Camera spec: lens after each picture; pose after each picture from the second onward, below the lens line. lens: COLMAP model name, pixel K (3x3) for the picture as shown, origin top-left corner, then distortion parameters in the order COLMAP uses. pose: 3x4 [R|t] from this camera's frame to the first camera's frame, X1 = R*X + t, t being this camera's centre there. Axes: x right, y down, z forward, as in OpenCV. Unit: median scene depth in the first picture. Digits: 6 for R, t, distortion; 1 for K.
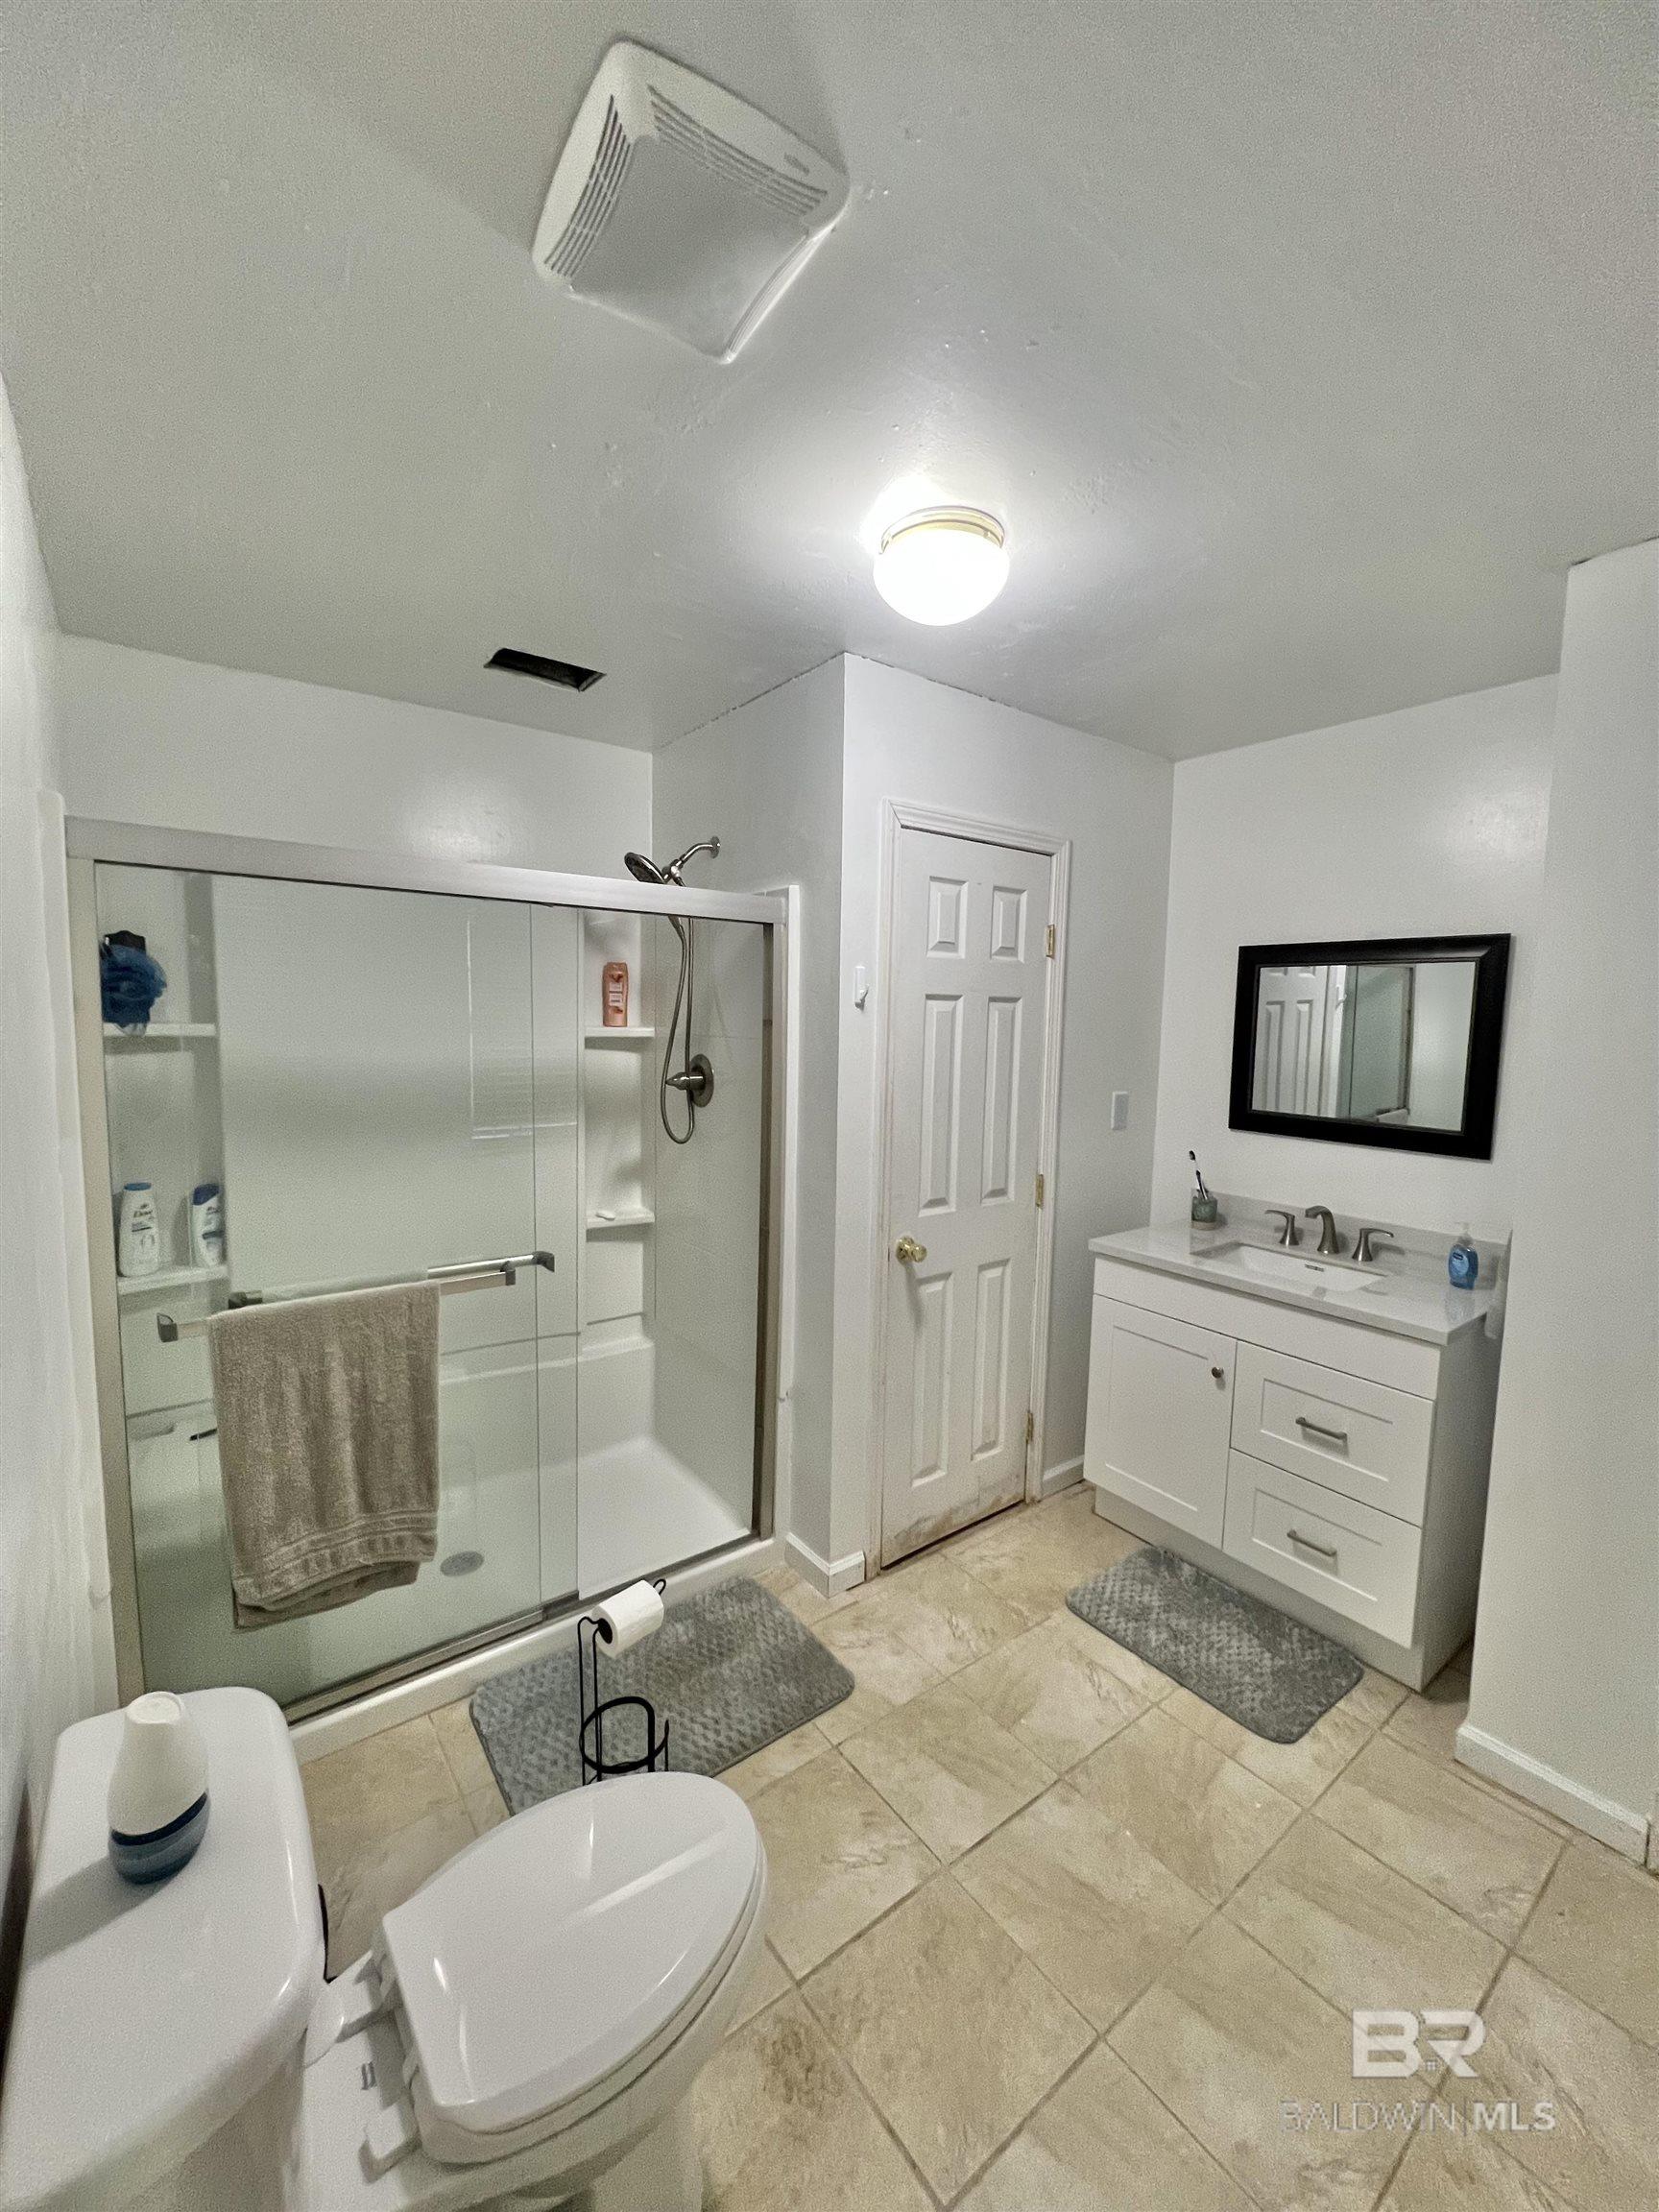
lens RADIAL K [[883.1, 0, 825.8], [0, 883.1, 1100.5], [0, 0, 1]] dist [-0.003488, 0.000606]
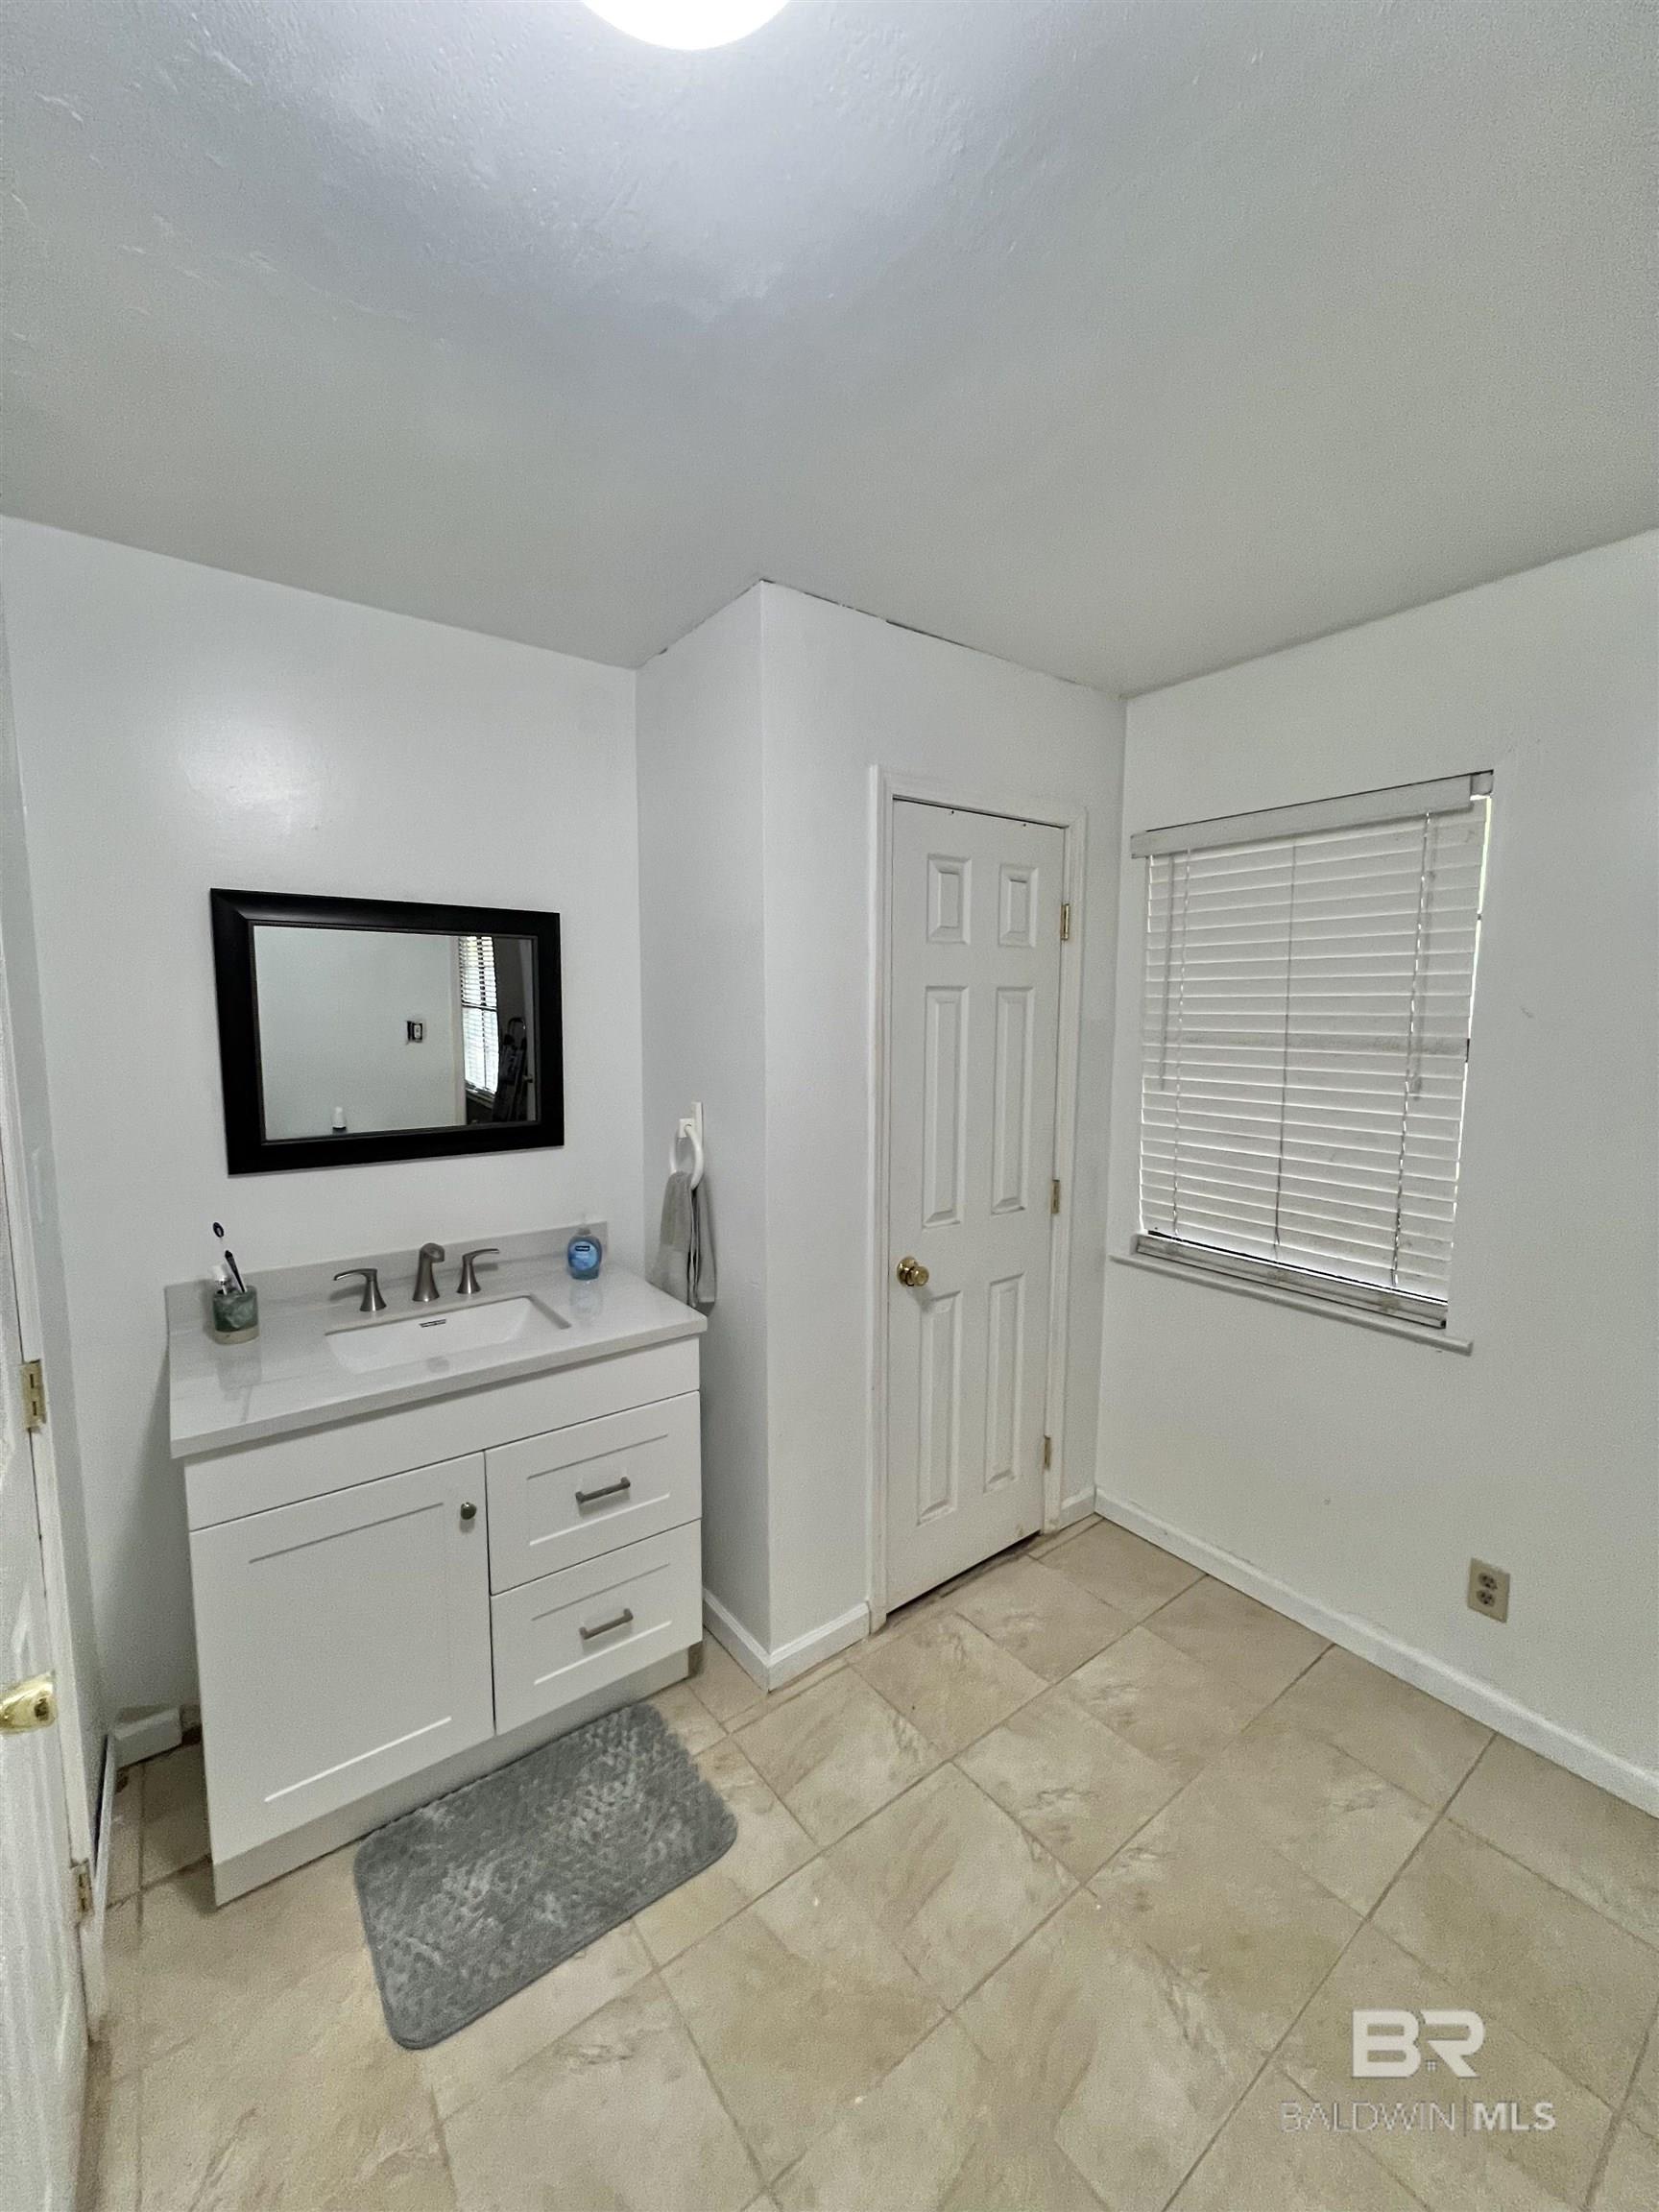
lens RADIAL K [[883.1, 0, 824.6], [0, 883.1, 1105.1], [0, 0, 1]] dist [-0.003488, 0.000606]
pose [[-0.002667, -0.127757, 0.991802, -0.224121], [0.091085, 0.987651, 0.127468, -0.077810], [-0.995840, 0.090679, 0.009003, 0.730625]]
